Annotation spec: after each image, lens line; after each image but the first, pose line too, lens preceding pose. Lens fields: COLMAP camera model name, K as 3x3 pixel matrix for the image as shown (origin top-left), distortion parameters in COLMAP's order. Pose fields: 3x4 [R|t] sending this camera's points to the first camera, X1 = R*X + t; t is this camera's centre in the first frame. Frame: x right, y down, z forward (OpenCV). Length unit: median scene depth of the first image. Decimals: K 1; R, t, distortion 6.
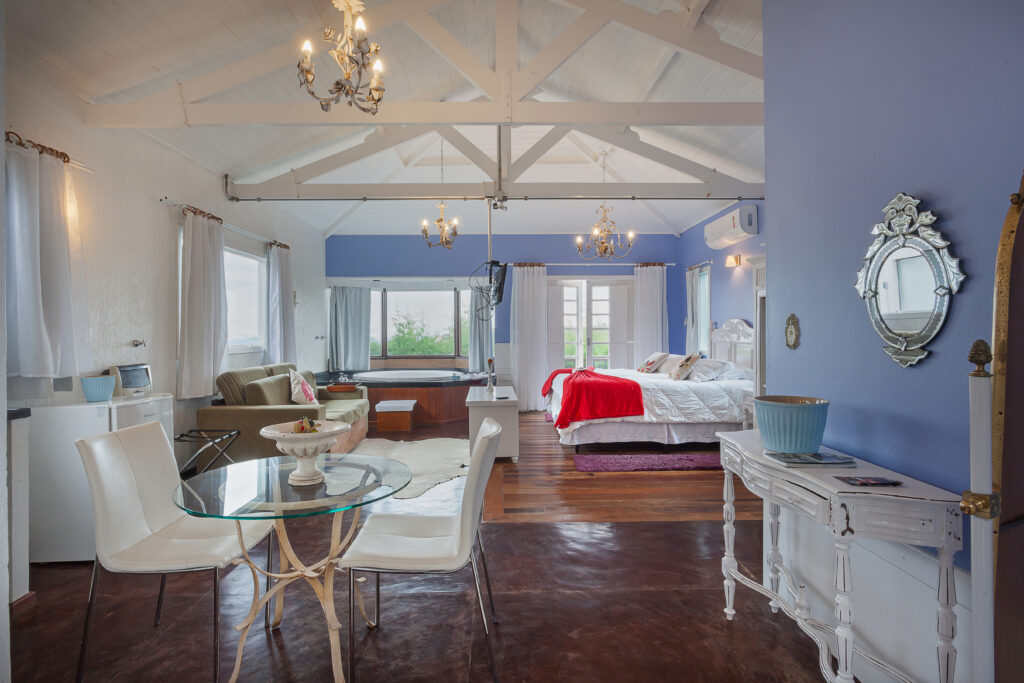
lens RADIAL K [[535.6, 0, 512.0], [0, 535.6, 341.5], [0, 0, 1]] dist [-0.000835, -0.000136]
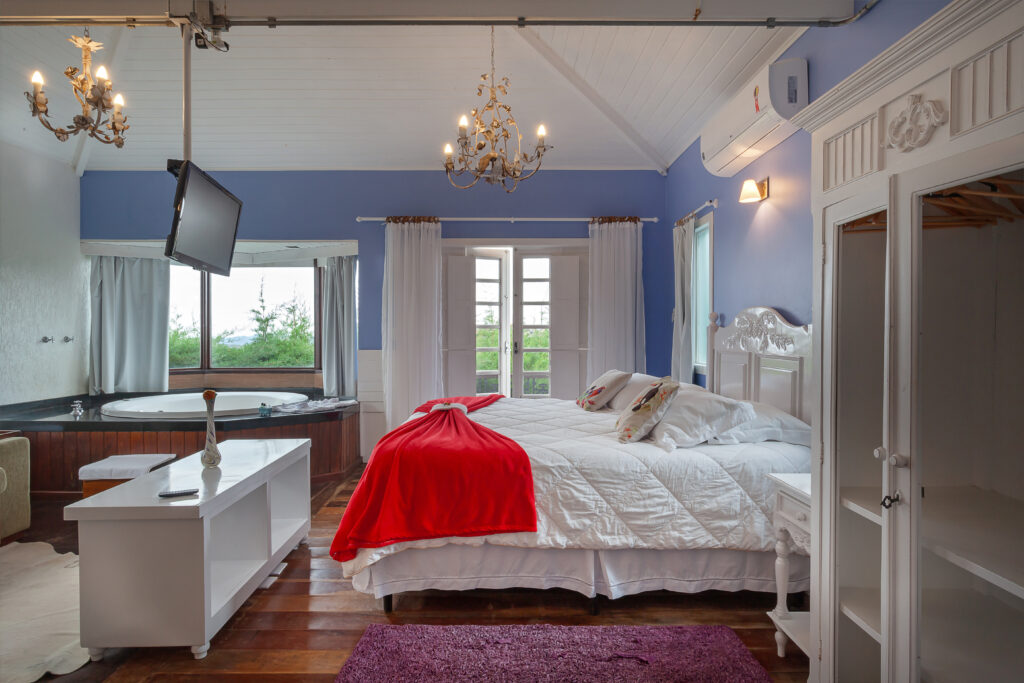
lens RADIAL K [[562.4, 0, 512.0], [0, 562.4, 341.5], [0, 0, 1]] dist [0.006945, 0.000498]
pose [[0.999809, 0.004836, -0.018915, 0.183716], [-0.004832, 0.999988, 0.000230, -0.008700], [0.018916, -0.000138, 0.999821, 0.437854]]
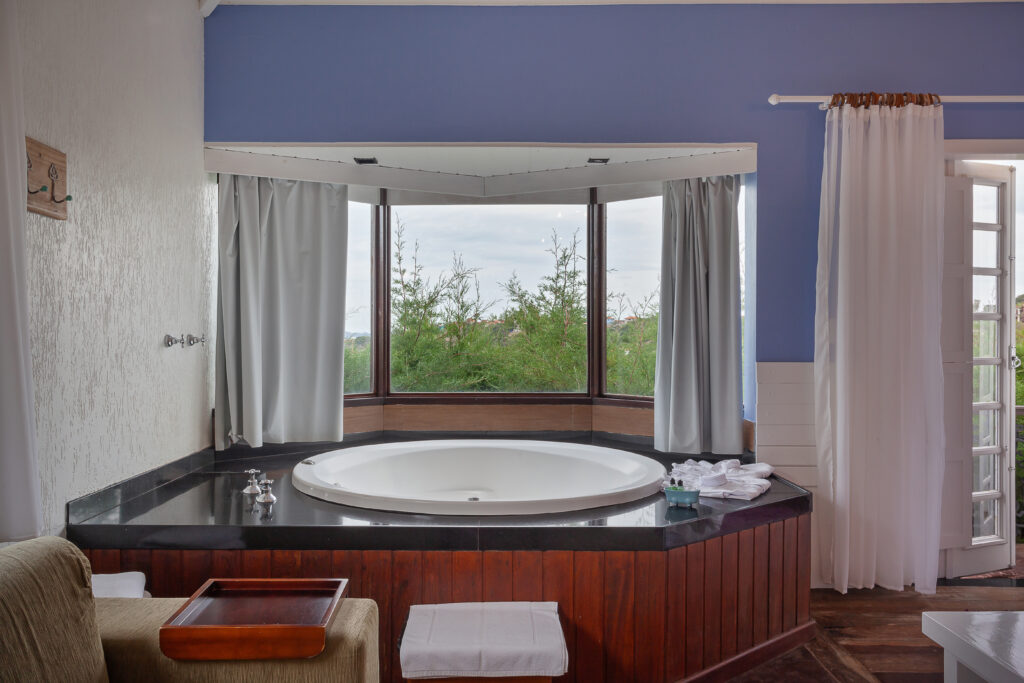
lens RADIAL K [[781.8, 0, 493.4], [0, 781.8, 342.1], [0, 0, 1]] dist [0.005164, 0.003364]
pose [[0.999783, 0.008034, -0.019203, -0.206489], [-0.007945, 0.999957, 0.004741, -0.011362], [0.019240, -0.004587, 0.999804, 0.661499]]
